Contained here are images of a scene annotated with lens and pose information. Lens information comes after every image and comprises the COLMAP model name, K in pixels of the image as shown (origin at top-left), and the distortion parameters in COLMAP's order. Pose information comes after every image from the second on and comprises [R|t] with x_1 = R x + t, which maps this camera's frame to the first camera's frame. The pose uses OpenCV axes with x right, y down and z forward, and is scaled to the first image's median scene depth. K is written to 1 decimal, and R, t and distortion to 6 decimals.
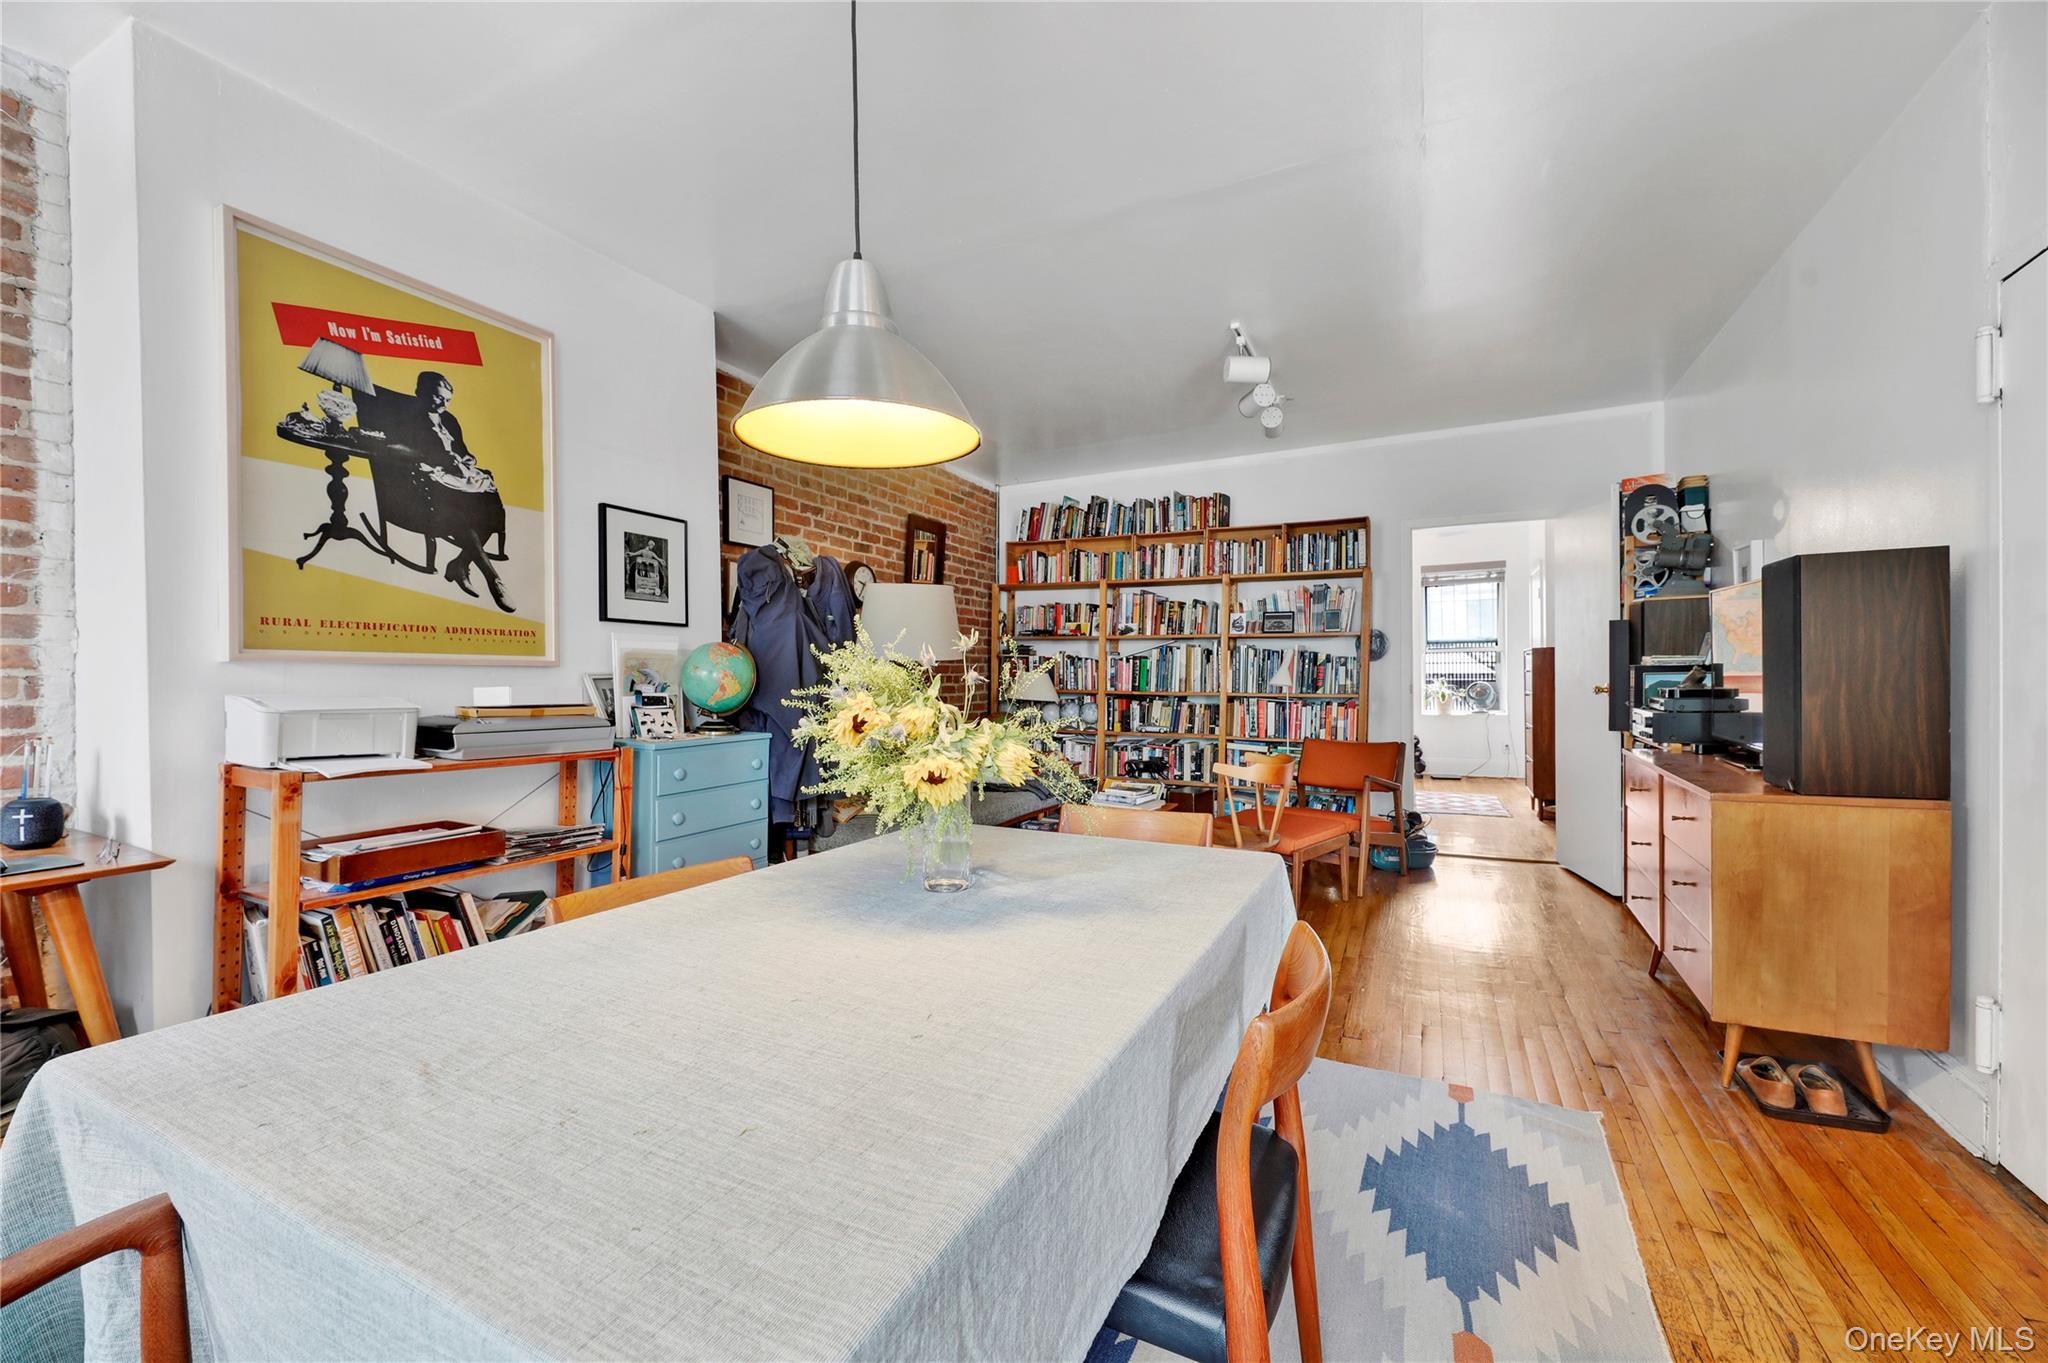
lens RADIAL K [[845.3, 0, 1024.0], [0, 845.3, 681.5], [0, 0, 1]] dist [-0.000507, -0.000322]
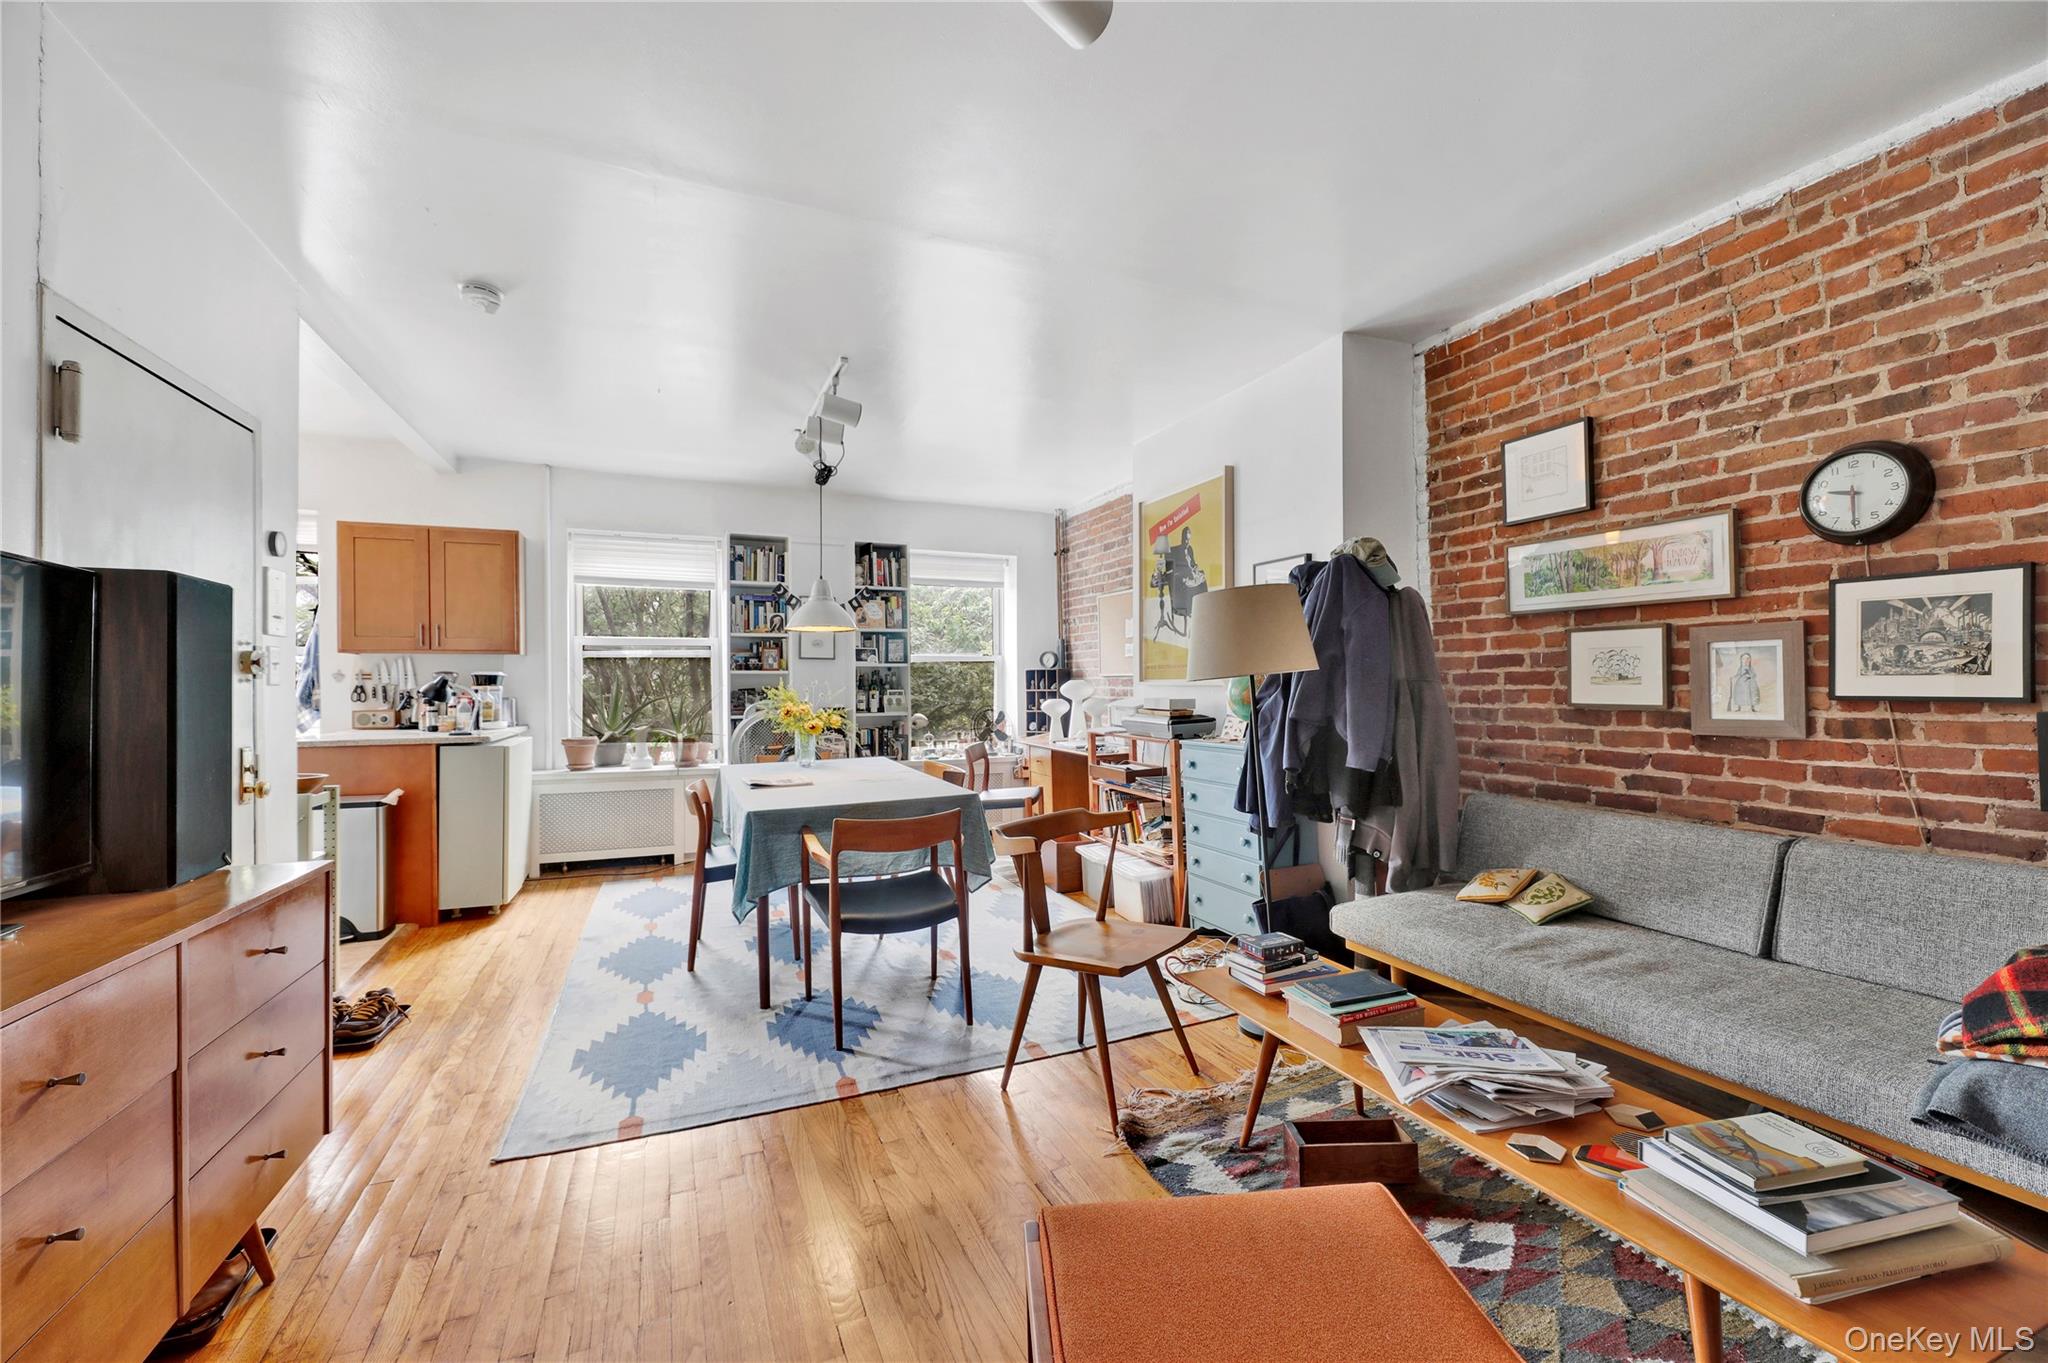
lens RADIAL K [[832.4, 0, 1029.2], [0, 832.4, 684.1], [0, 0, 1]] dist [-0.008256, -0.000336]
pose [[-0.651867, 0.013667, -0.758210, 0.950912], [0.014616, 0.999878, 0.005457, -0.038405], [0.758192, -0.007525, -0.651988, 2.006397]]
